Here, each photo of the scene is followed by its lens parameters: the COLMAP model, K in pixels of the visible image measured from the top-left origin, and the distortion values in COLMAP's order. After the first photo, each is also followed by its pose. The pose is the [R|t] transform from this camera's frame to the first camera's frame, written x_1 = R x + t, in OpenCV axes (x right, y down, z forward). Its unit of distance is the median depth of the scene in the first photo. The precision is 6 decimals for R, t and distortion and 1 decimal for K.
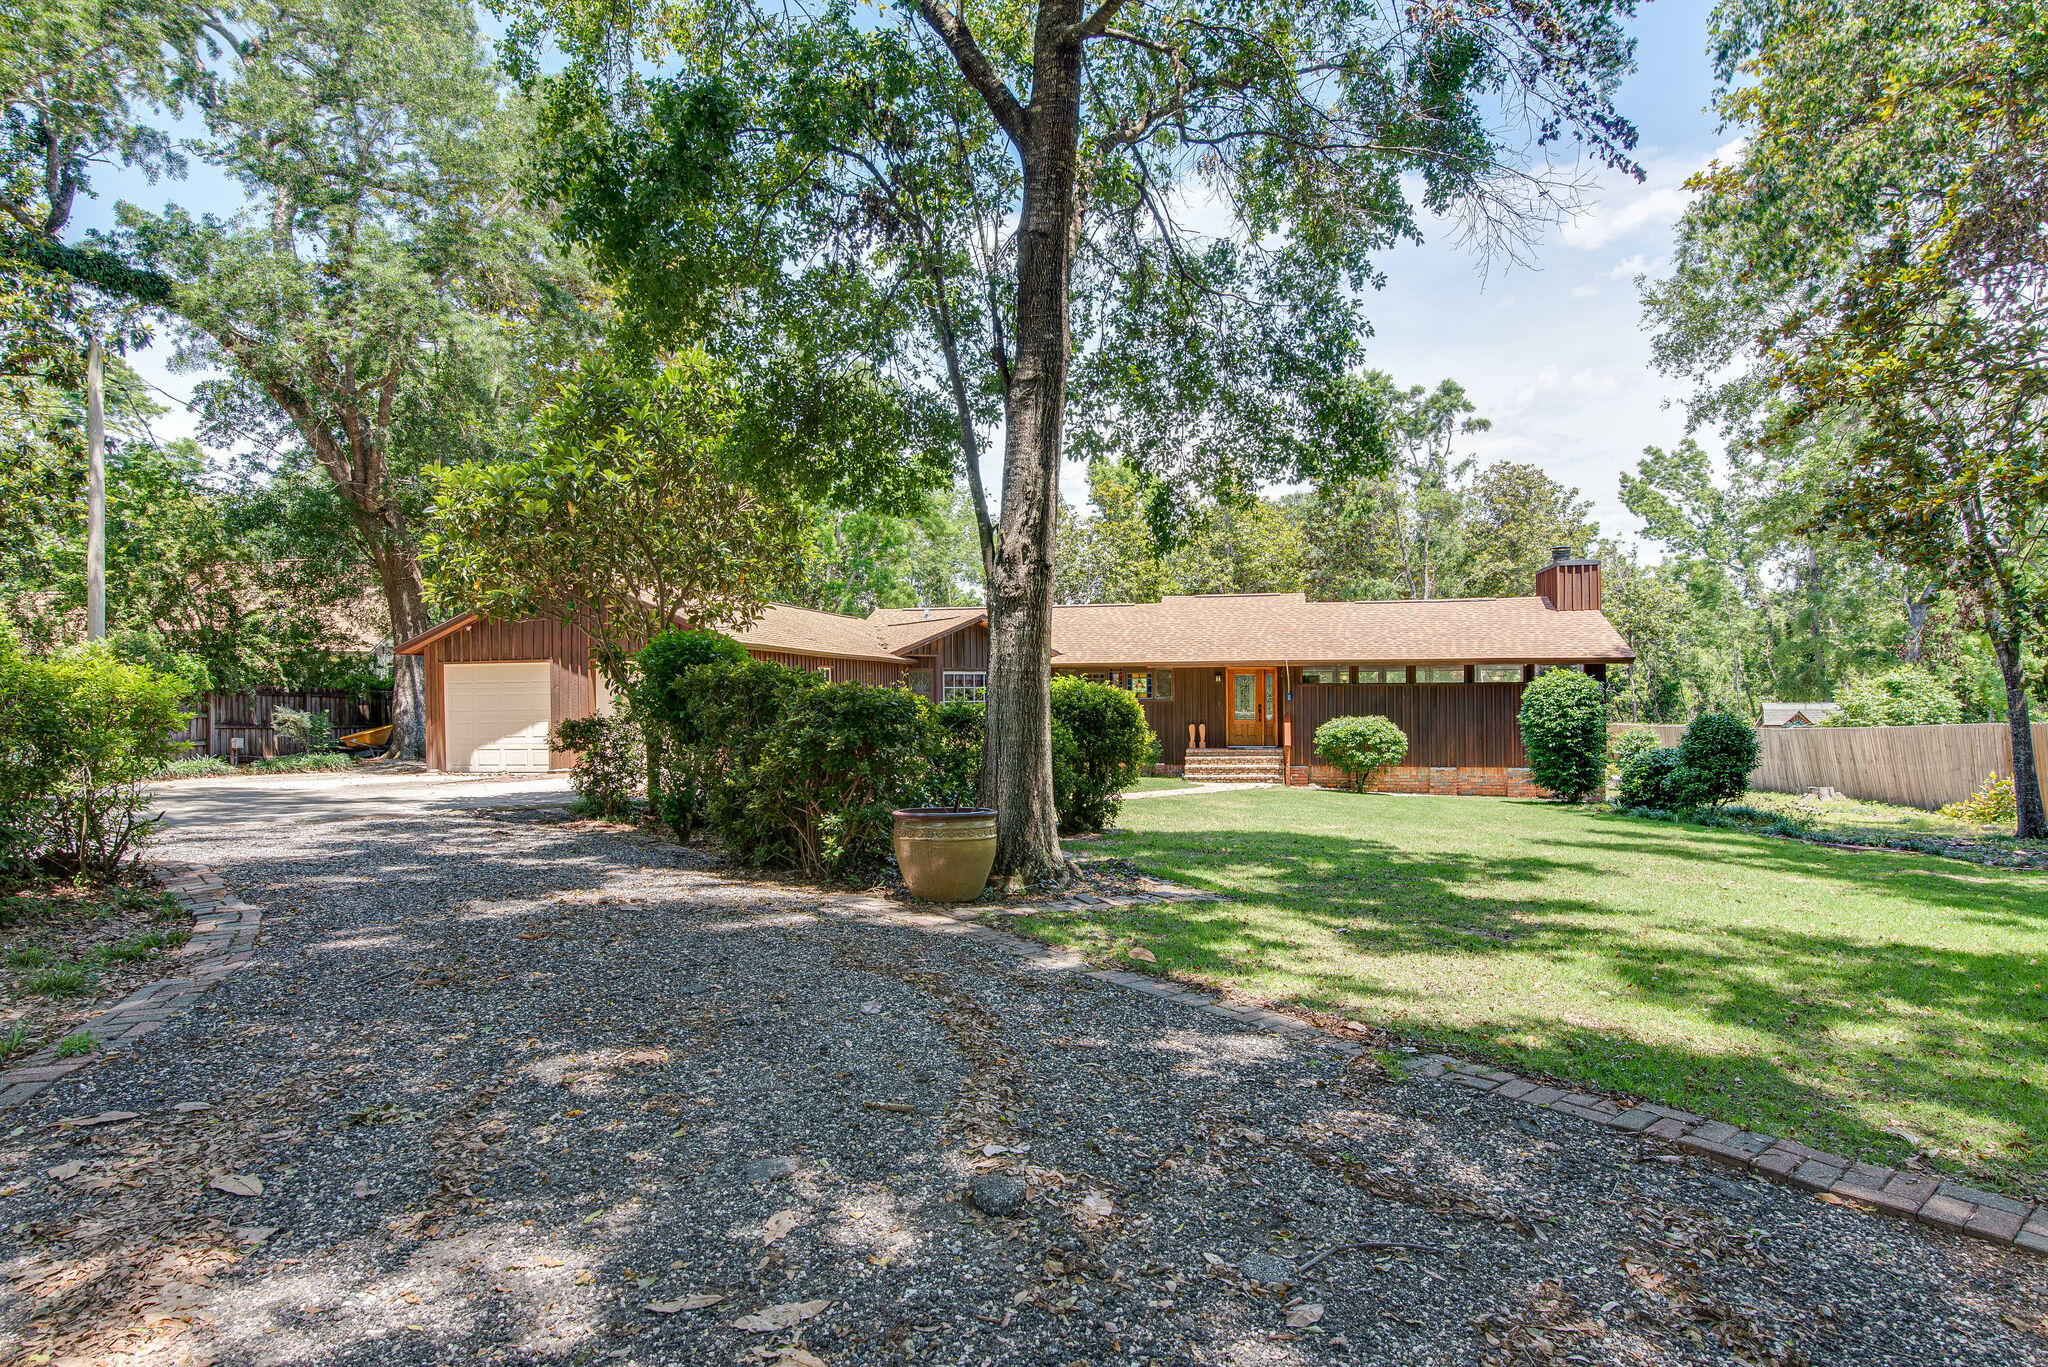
lens RADIAL K [[1505.9, 0, 1030.0], [0, 1505.9, 684.1], [0, 0, 1]] dist [-0.004411, -0.001787]
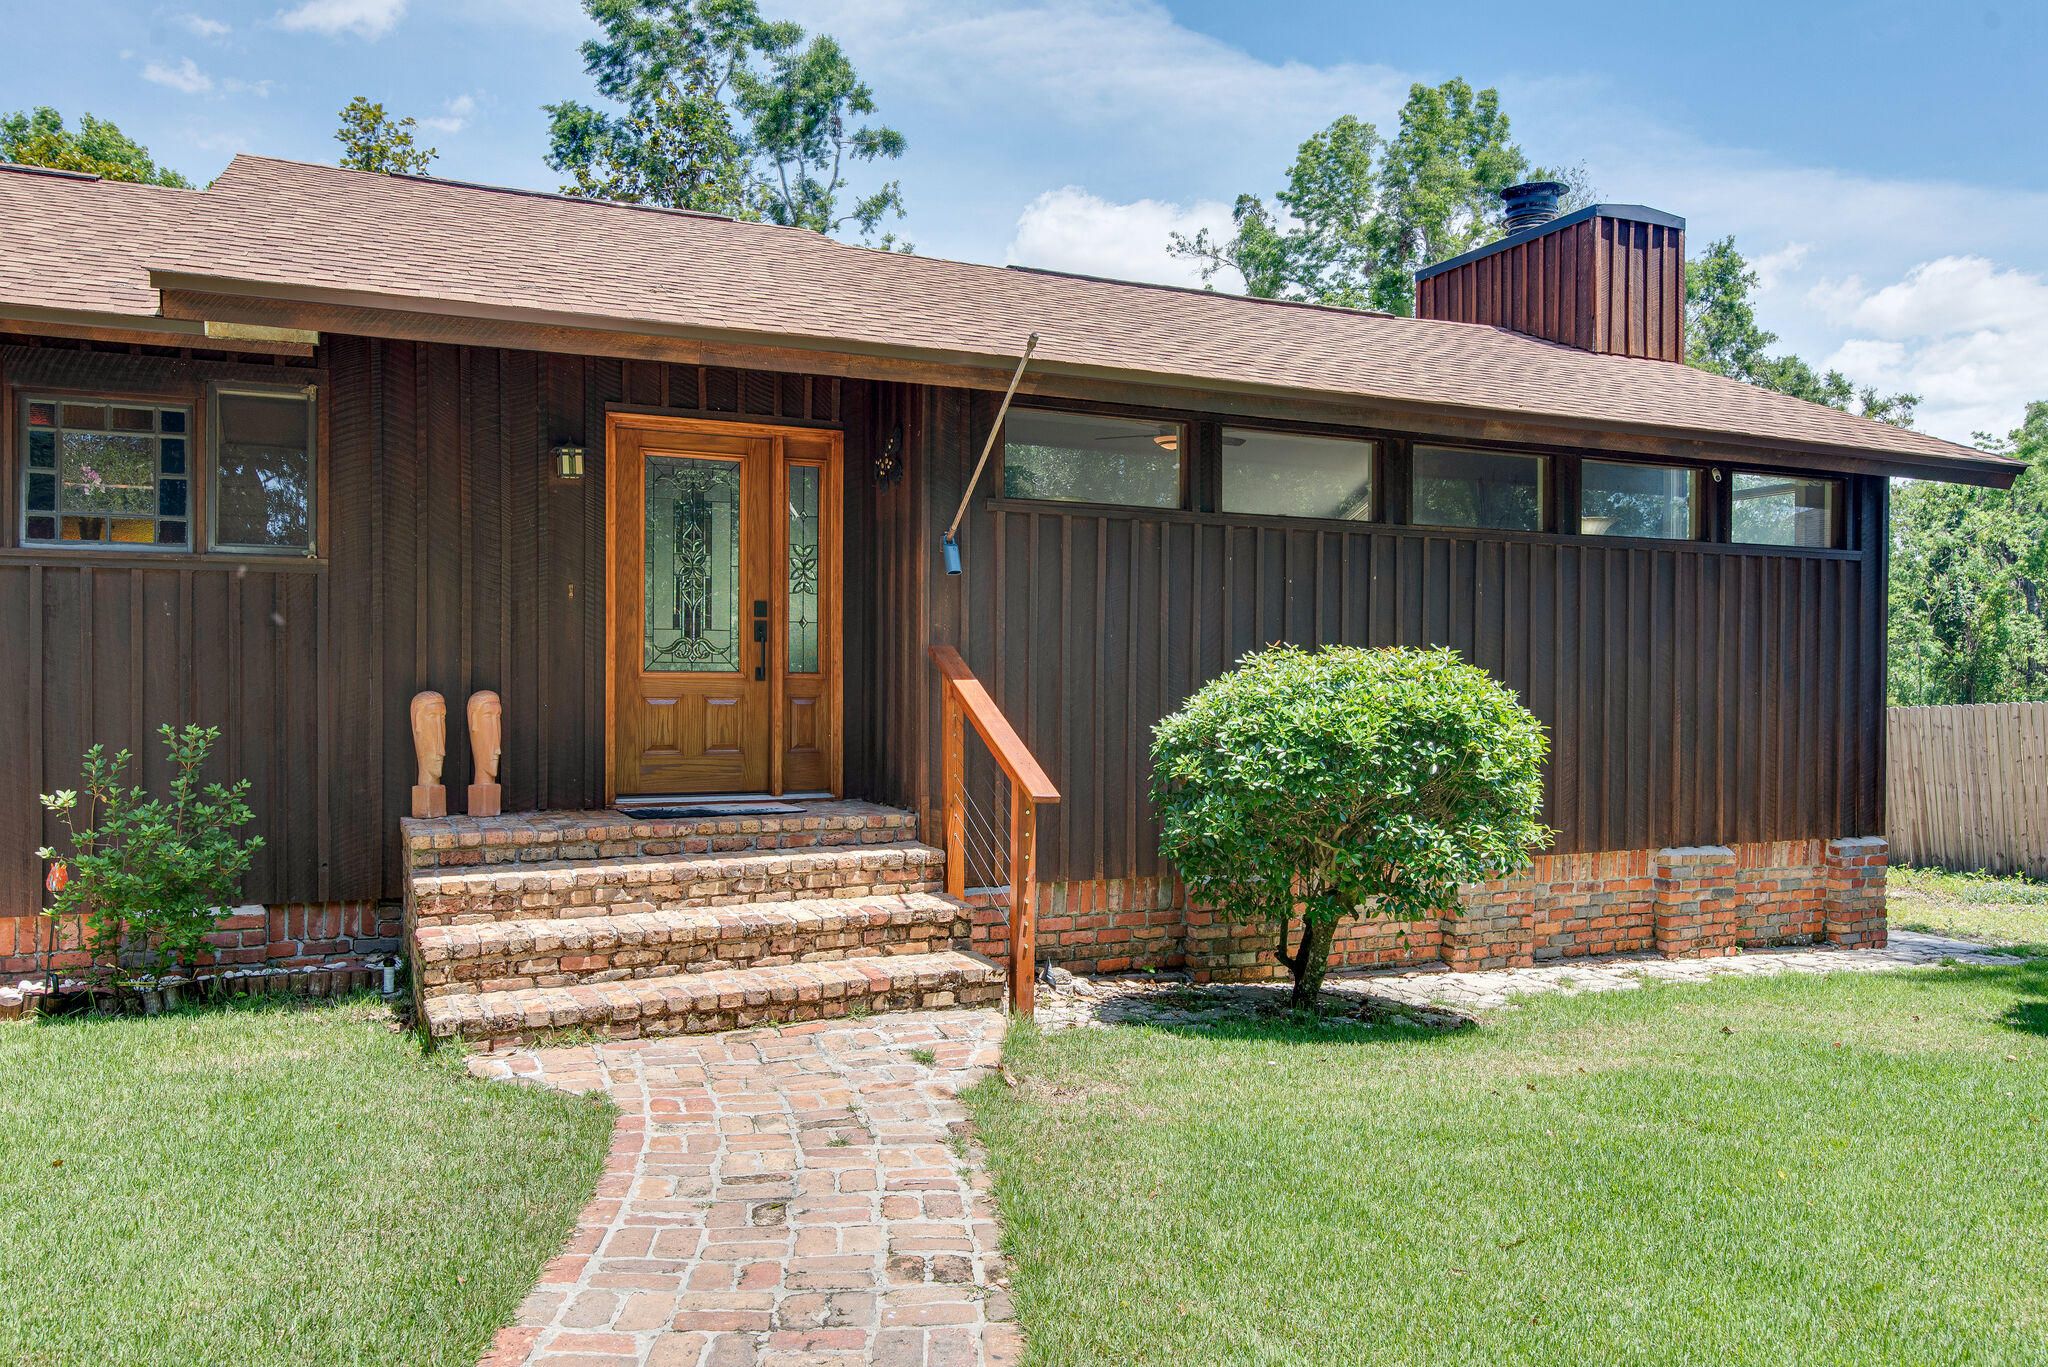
lens RADIAL K [[1505.9, 0, 1029.0], [0, 1505.9, 692.2], [0, 0, 1]] dist [-0.004411, -0.001787]
pose [[0.827042, 0.003834, 0.562127, 0.487704], [-0.009762, 0.999924, 0.007542, 0.189398], [-0.562055, -0.011725, 0.827017, 6.176816]]
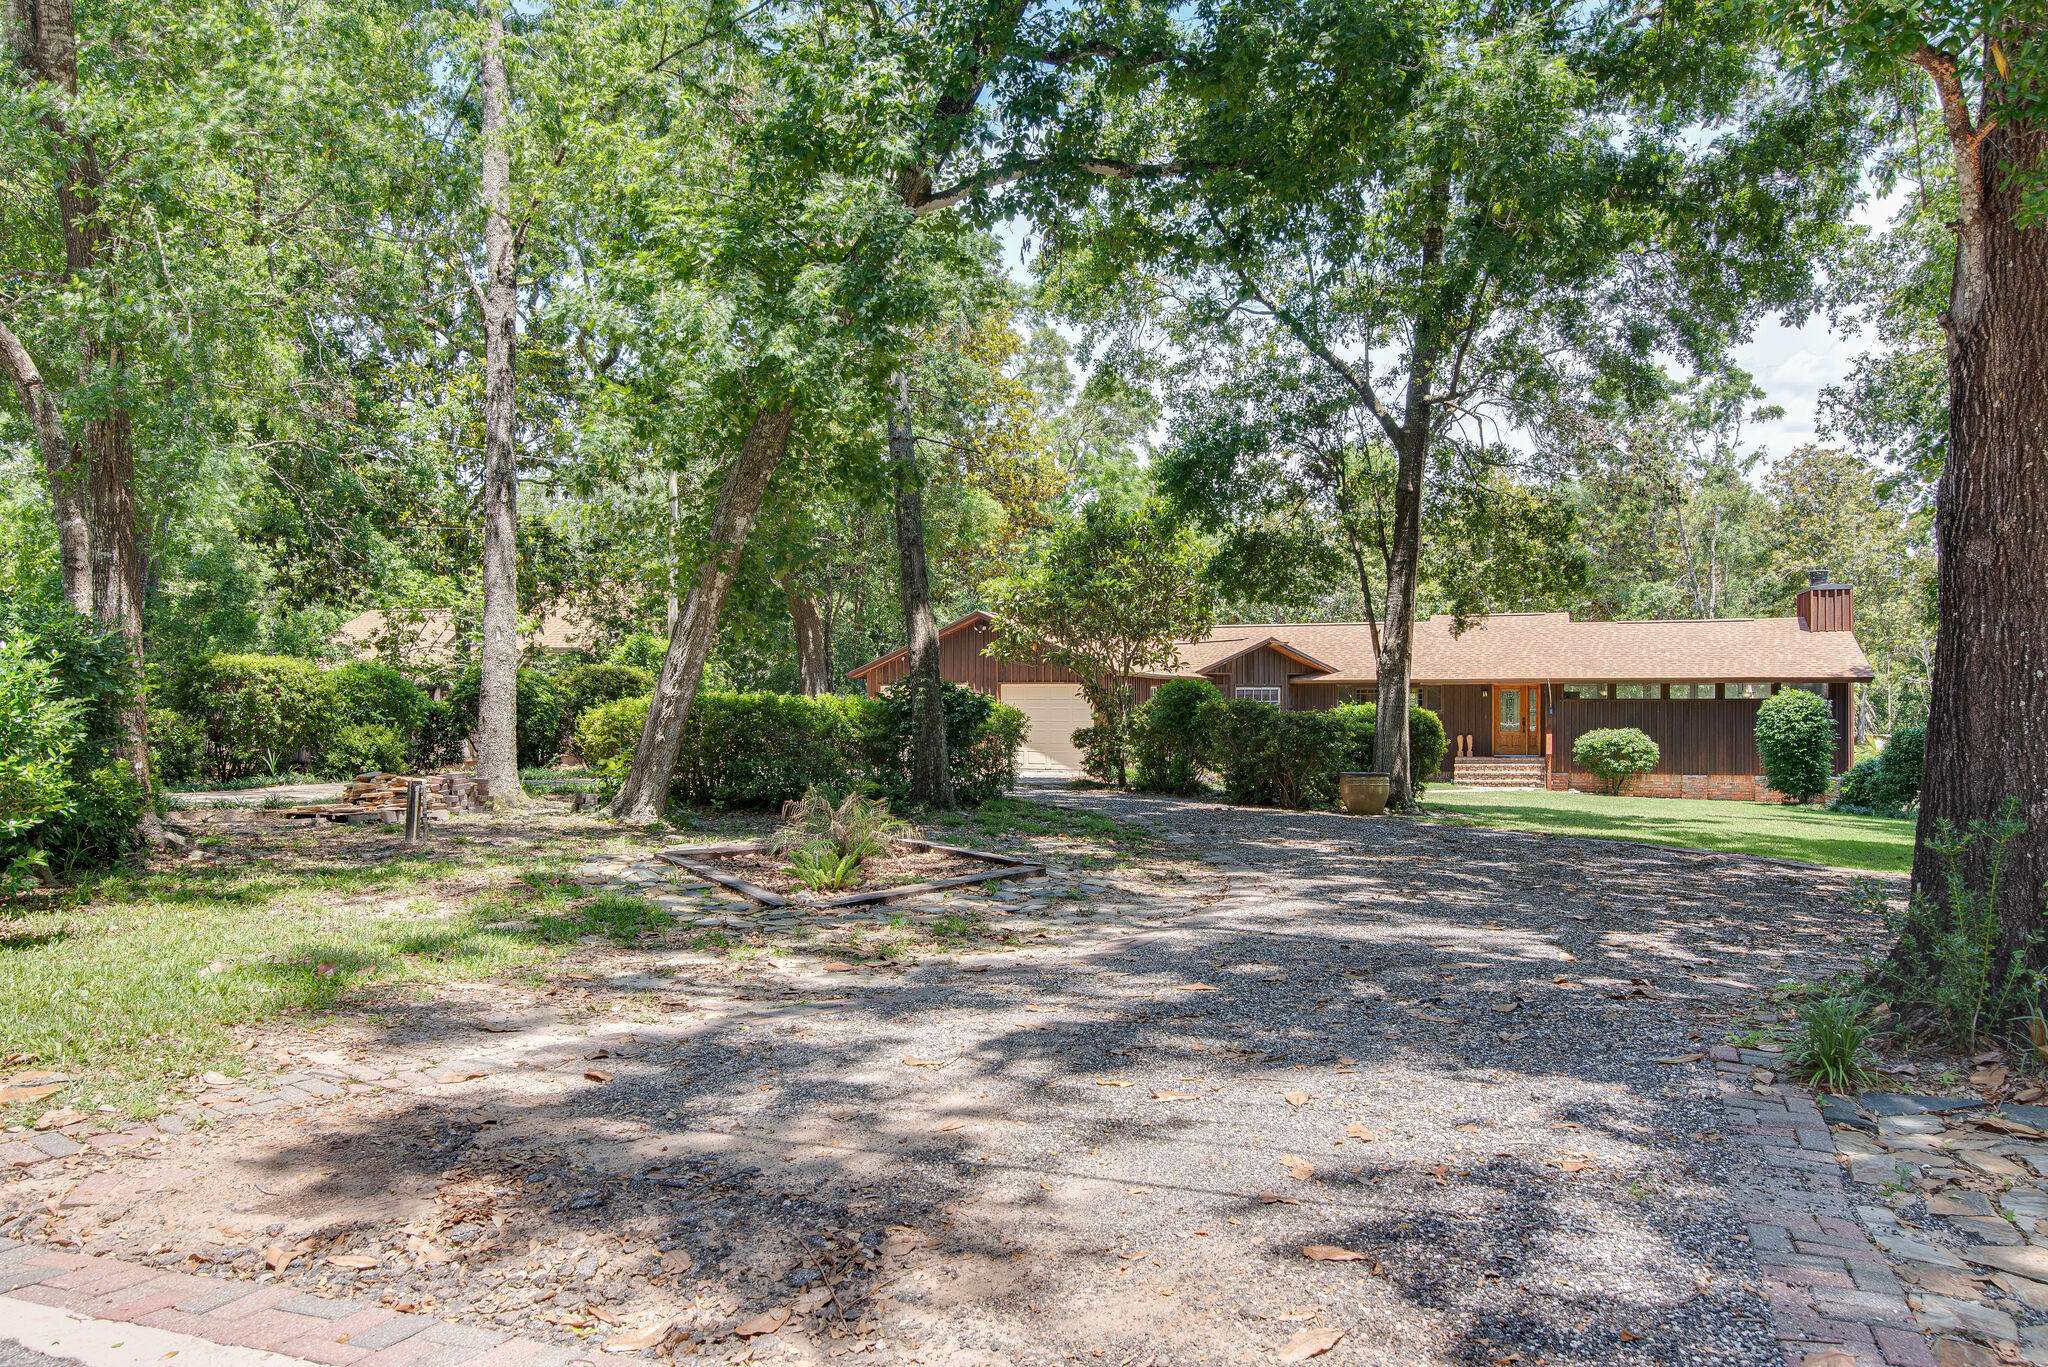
lens RADIAL K [[1505.9, 0, 1018.6], [0, 1505.9, 698.0], [0, 0, 1]] dist [-0.004411, -0.001787]
pose [[0.985071, 0.000972, -0.172143, -0.027276], [-0.000526, 0.999996, 0.002636, -0.004275], [0.172145, -0.002506, 0.985068, -0.185236]]
